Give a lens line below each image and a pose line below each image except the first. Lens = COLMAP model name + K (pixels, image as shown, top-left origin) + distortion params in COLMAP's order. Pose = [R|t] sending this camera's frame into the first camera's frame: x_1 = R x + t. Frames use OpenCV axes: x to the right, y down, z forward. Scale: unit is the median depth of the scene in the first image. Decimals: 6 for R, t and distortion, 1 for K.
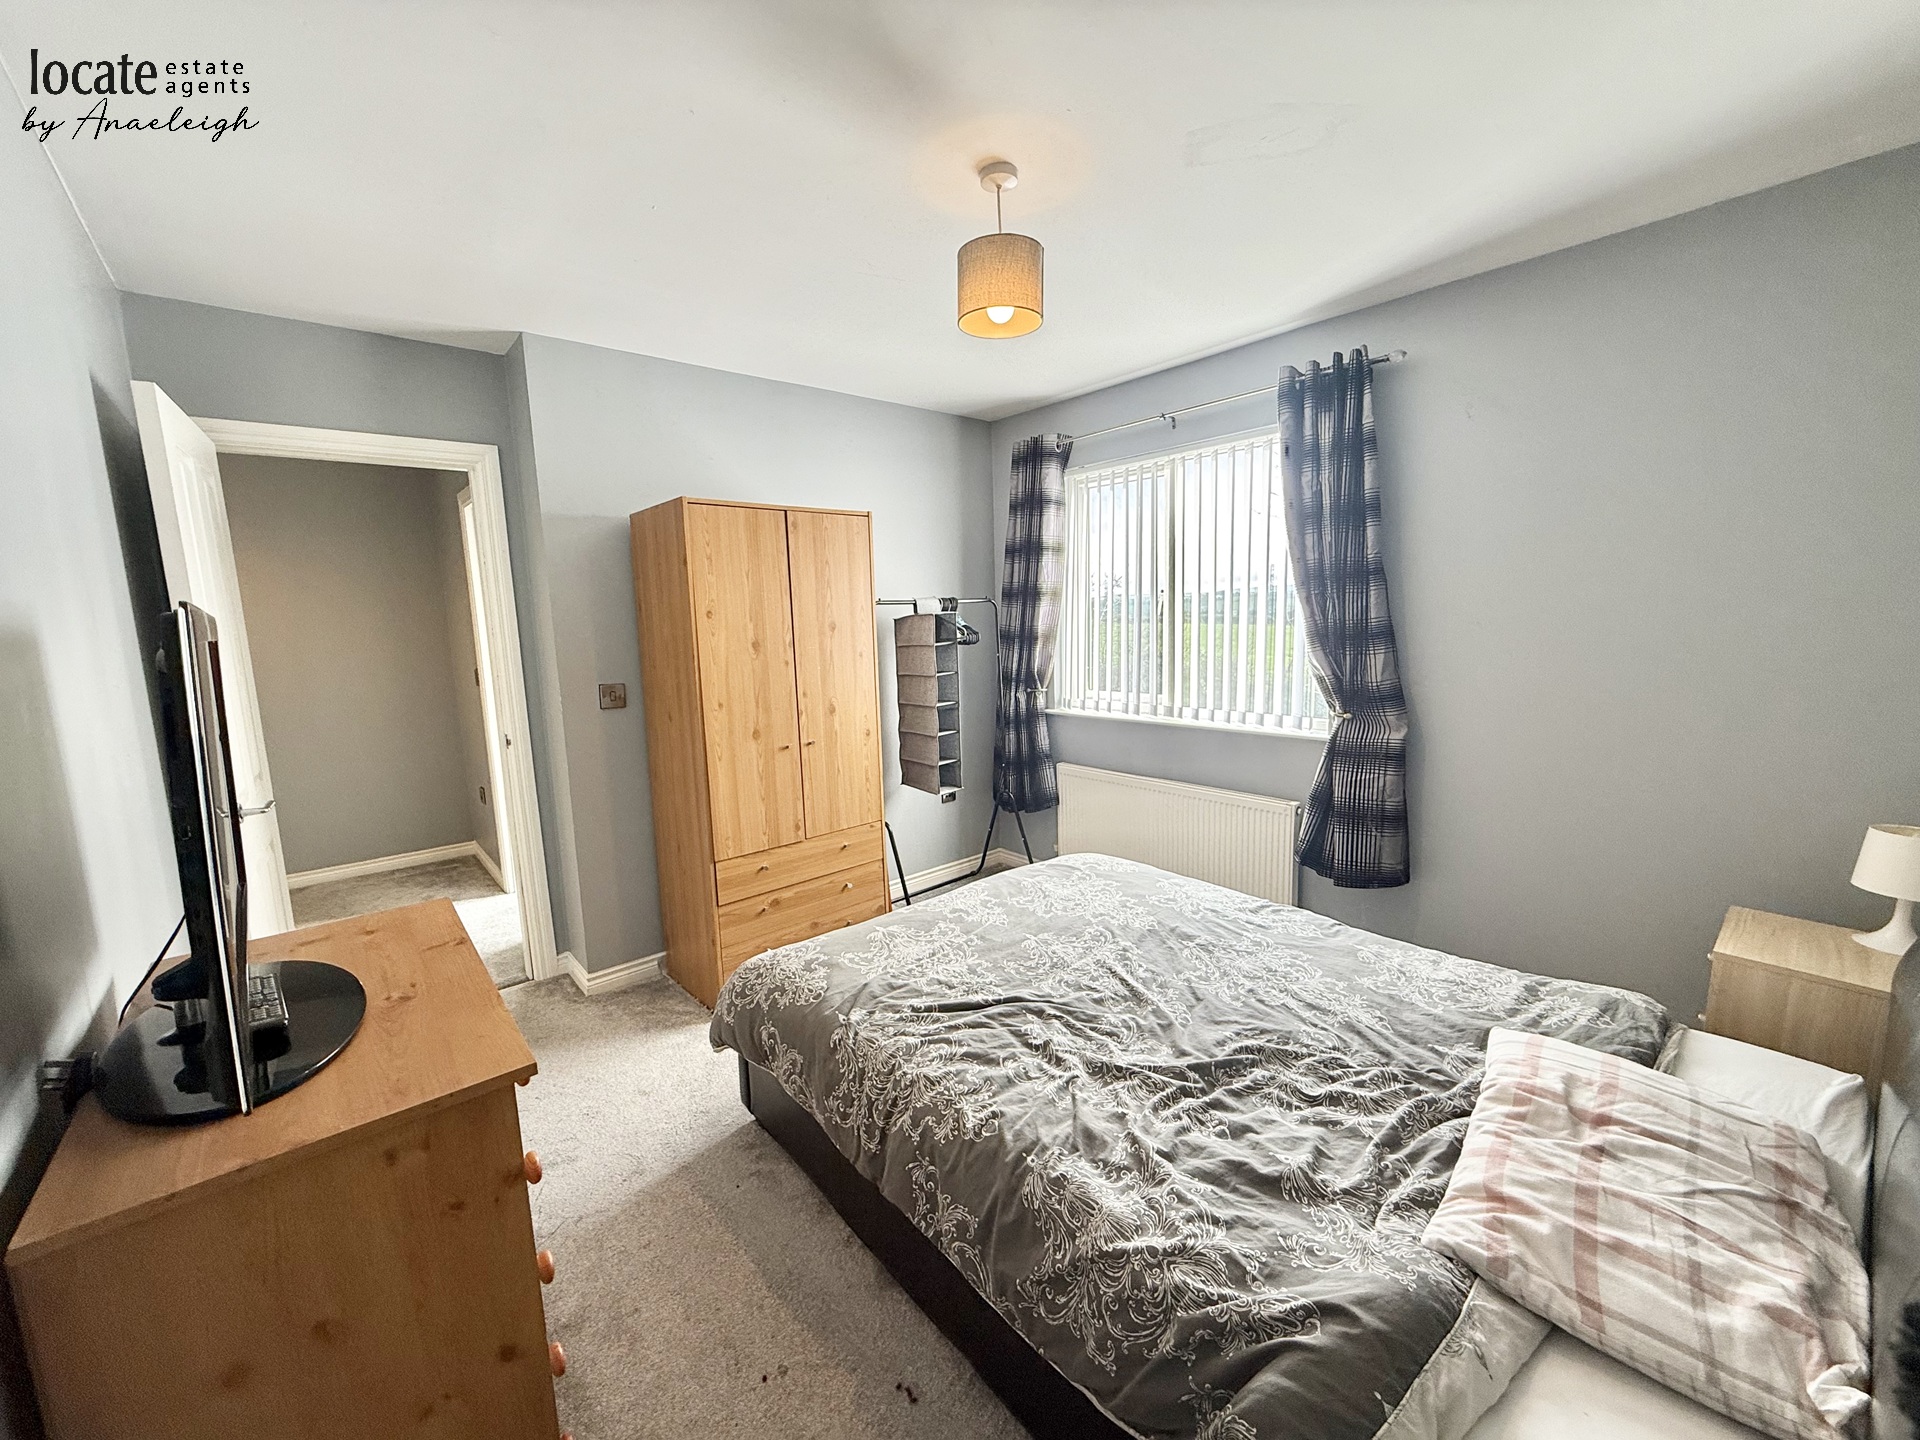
lens RADIAL K [[762.1, 0, 960.0], [0, 762.1, 718.5], [0, 0, 1]] dist [0.003641, -0.000242]
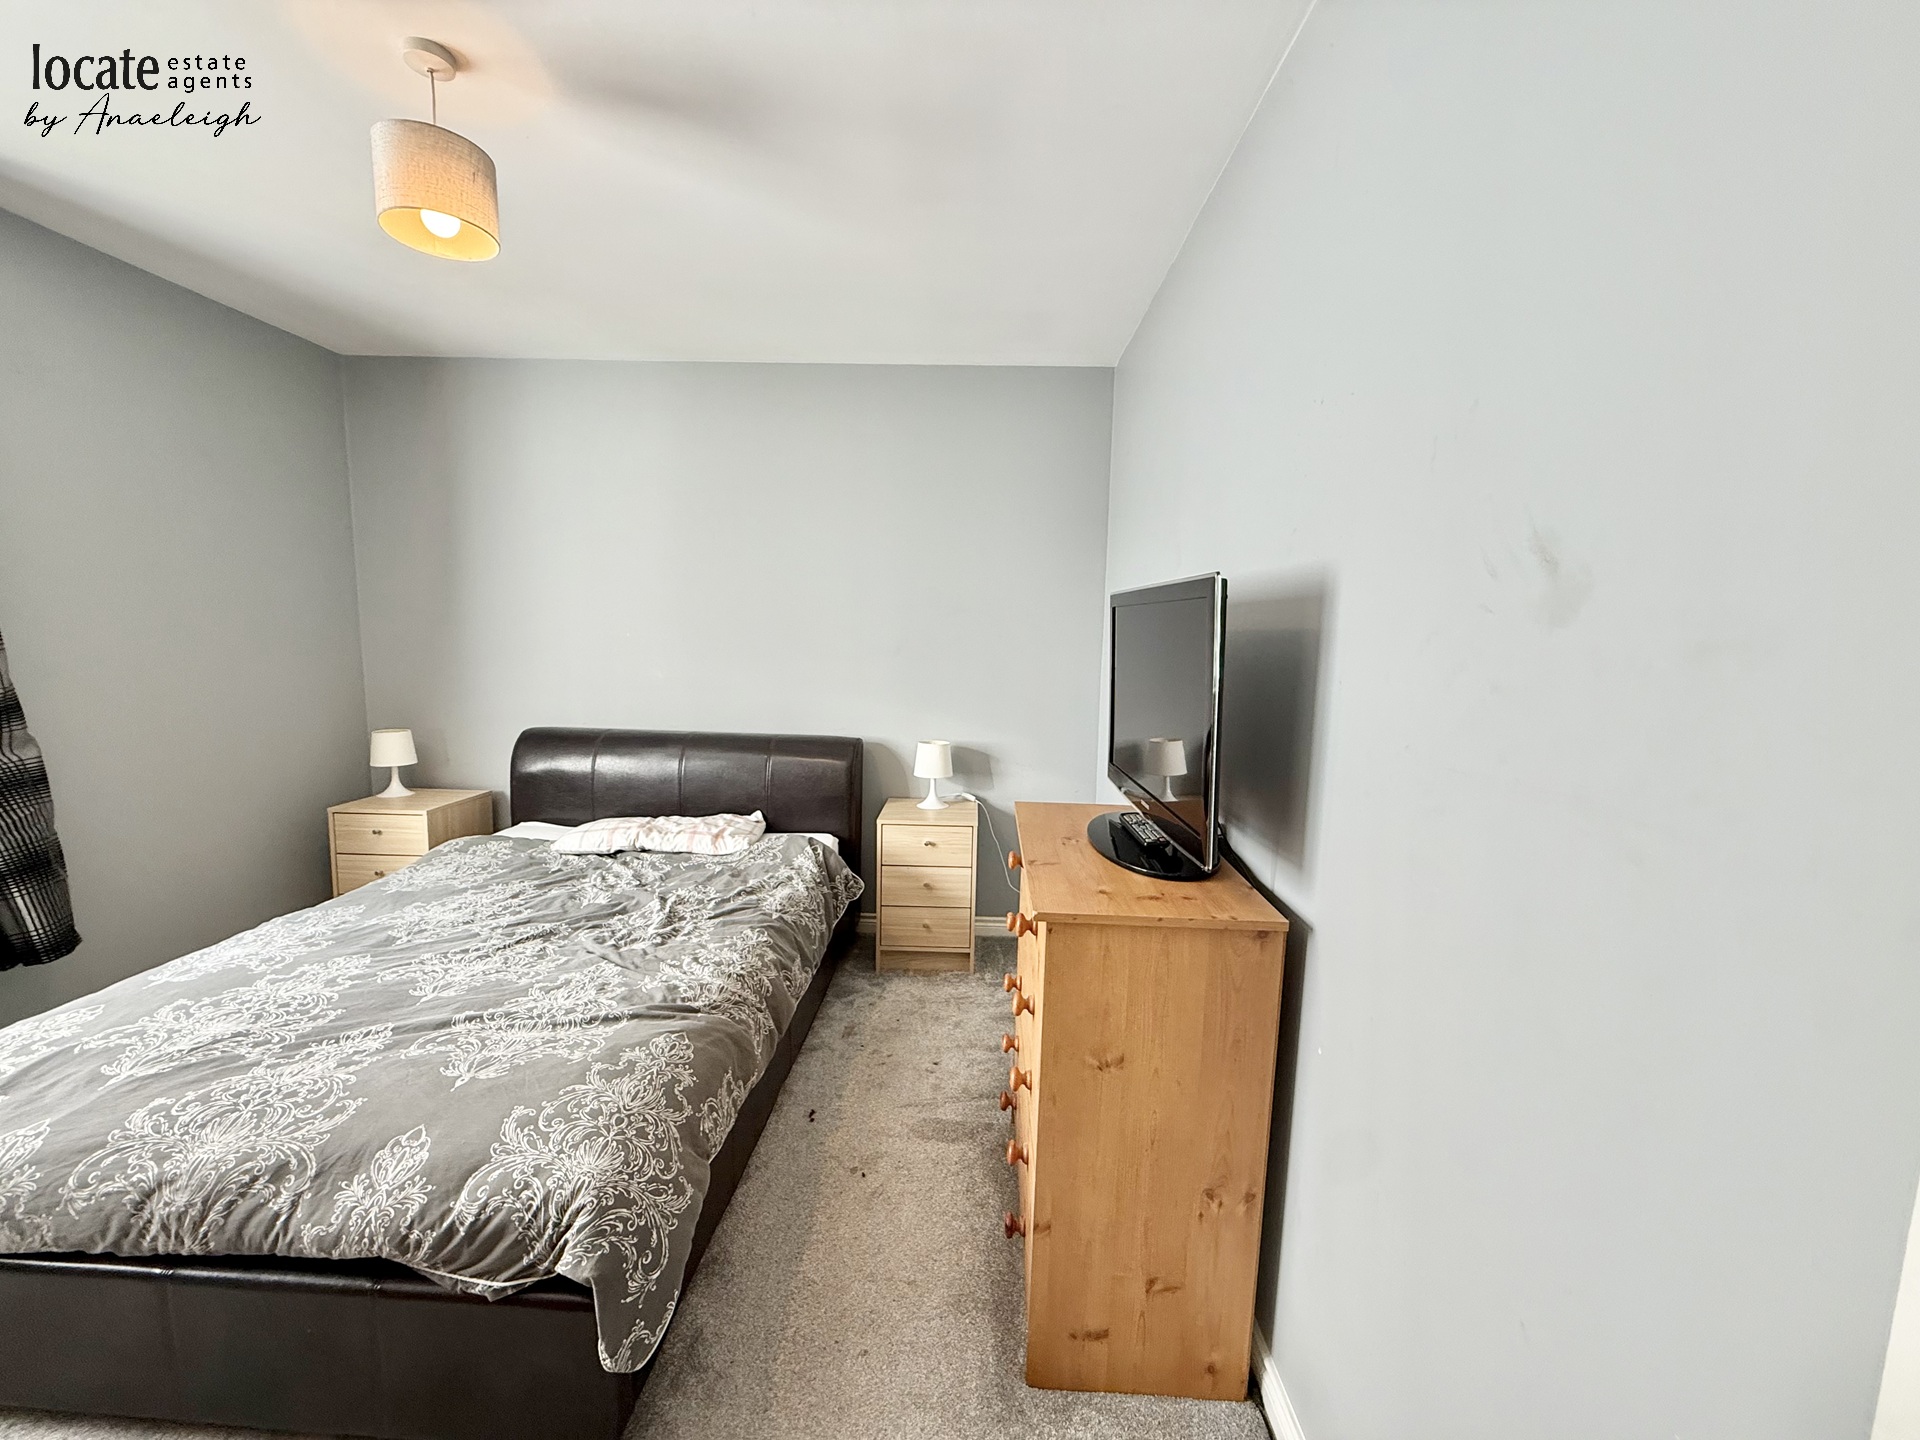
lens RADIAL K [[762.1, 0, 954.2], [0, 762.1, 717.9], [0, 0, 1]] dist [0.003641, -0.000242]
pose [[-0.737628, -0.066419, 0.671933, -0.925987], [0.093083, 0.975645, 0.198624, -0.113513], [-0.668761, 0.209056, -0.713481, 1.293698]]
